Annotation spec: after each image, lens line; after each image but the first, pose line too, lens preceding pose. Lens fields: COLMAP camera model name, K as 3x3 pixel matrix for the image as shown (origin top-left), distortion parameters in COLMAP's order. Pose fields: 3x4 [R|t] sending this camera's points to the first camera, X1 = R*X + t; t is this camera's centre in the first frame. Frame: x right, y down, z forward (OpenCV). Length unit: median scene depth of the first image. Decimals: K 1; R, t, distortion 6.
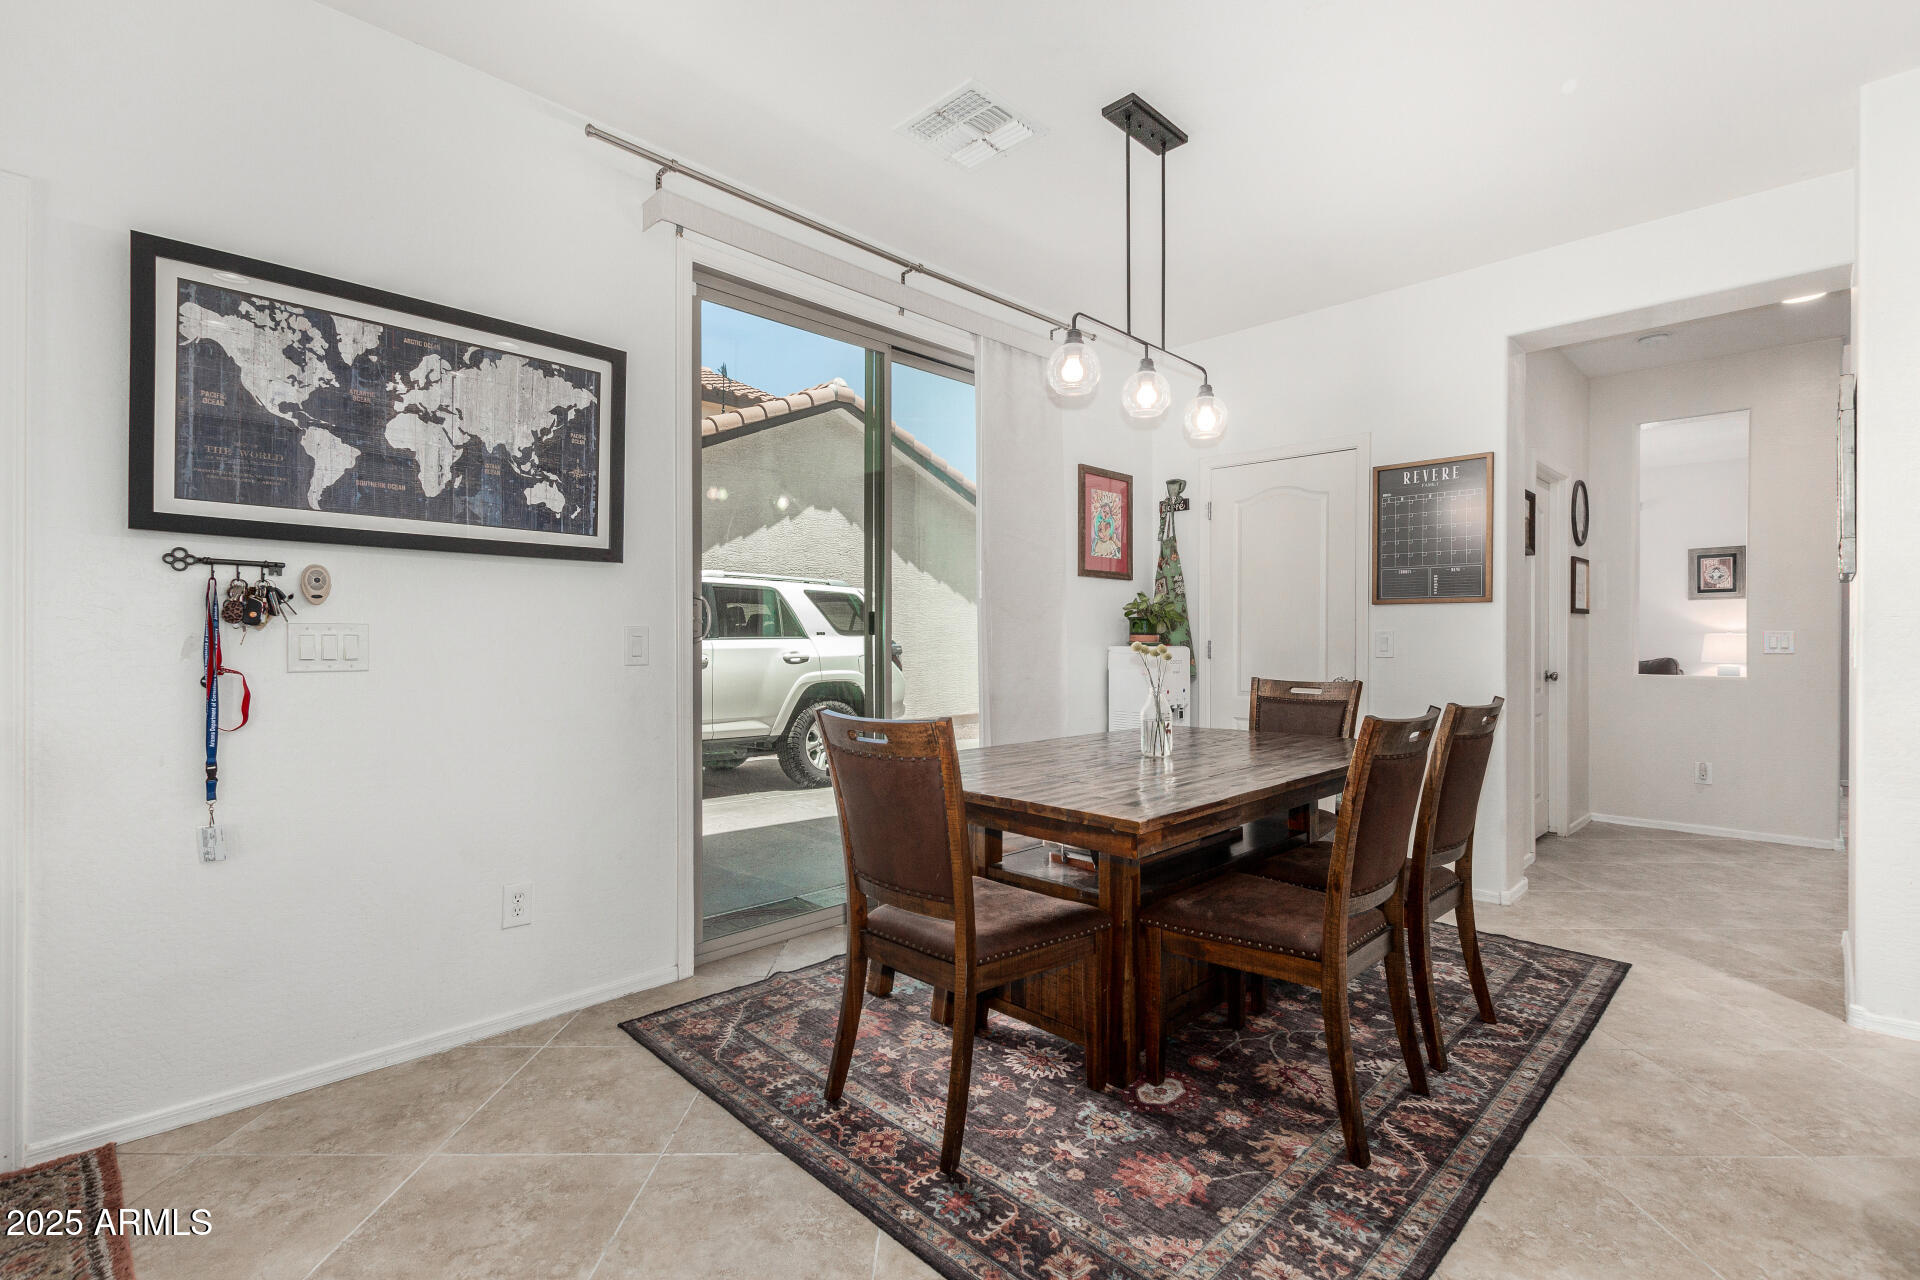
lens RADIAL K [[873.0, 0, 972.7], [0, 873.0, 643.3], [0, 0, 1]] dist [0.011155, -0.005252]
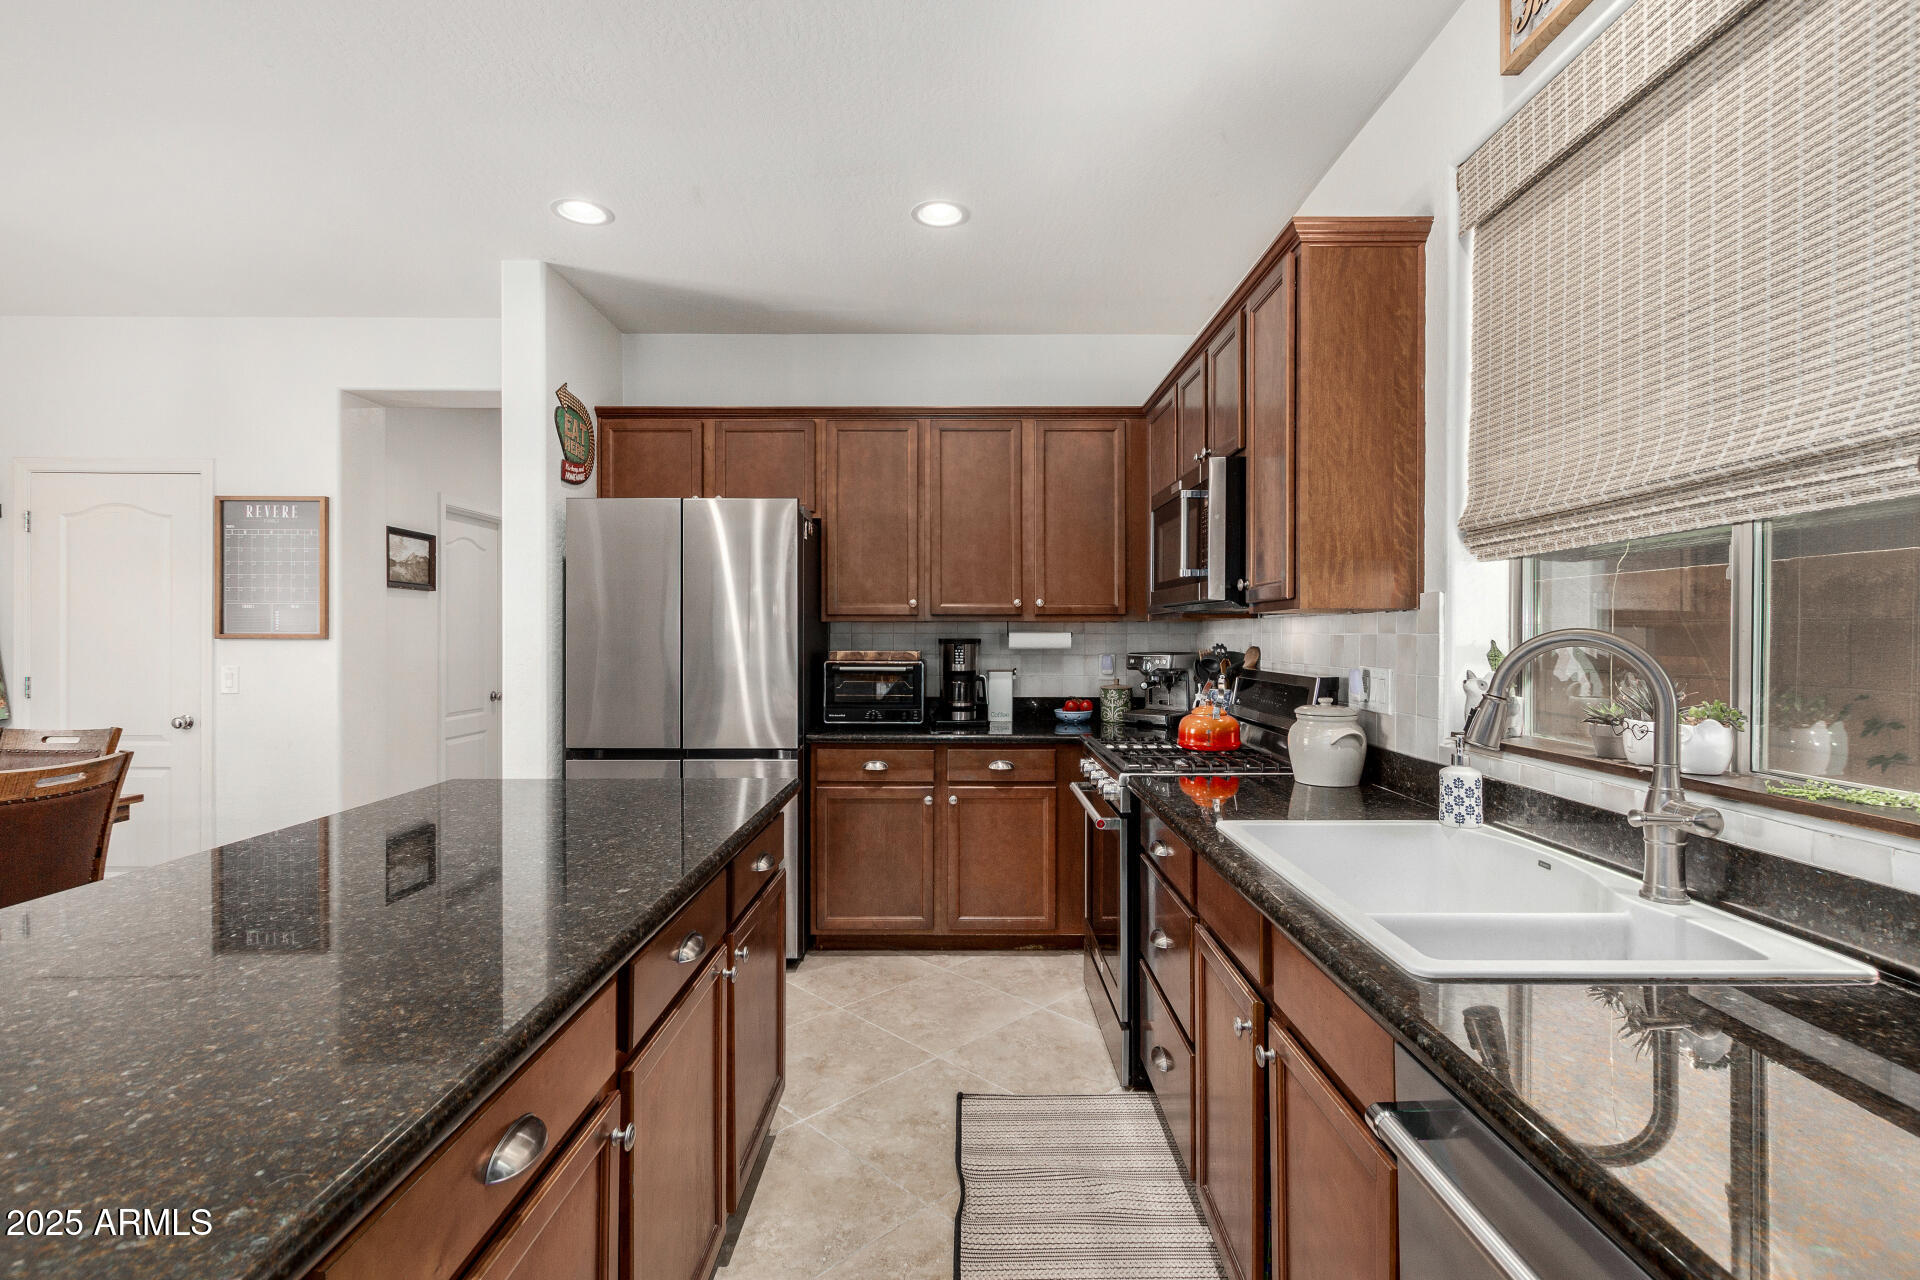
lens RADIAL K [[873.0, 0, 966.6], [0, 873.0, 642.2], [0, 0, 1]] dist [0.011155, -0.005252]
pose [[0.707864, -0.002415, 0.706345, 0.656917], [0.003949, 0.999992, -0.000538, -0.067445], [-0.706338, 0.003170, 0.707868, -0.471674]]
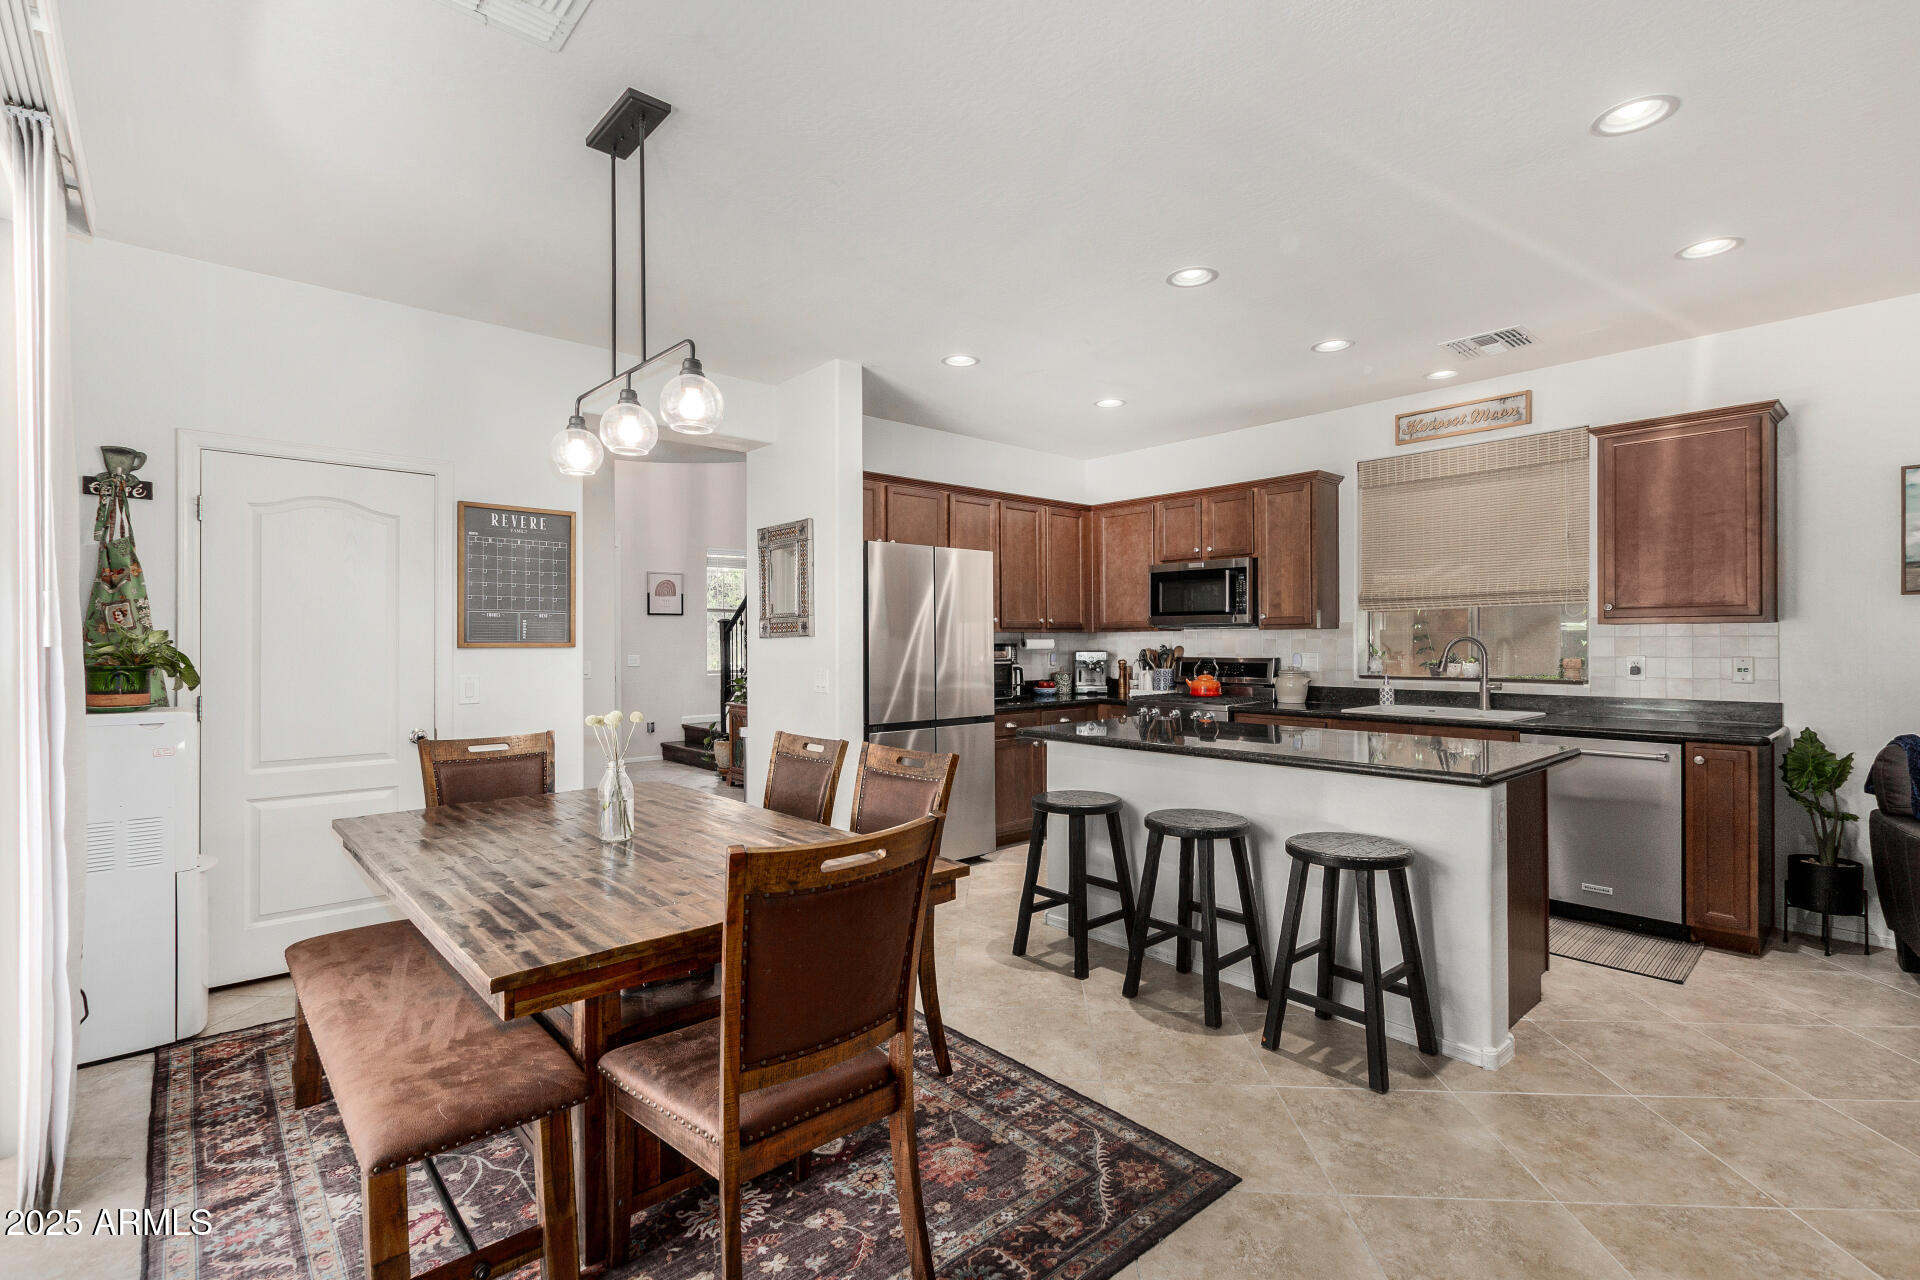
lens RADIAL K [[873.0, 0, 963.3], [0, 873.0, 644.0], [0, 0, 1]] dist [0.011155, -0.005252]
pose [[0.060956, -0.001239, 0.998140, -0.798641], [0.013629, 0.999907, 0.000409, -0.075981], [-0.998047, 0.013579, 0.060967, 0.744648]]
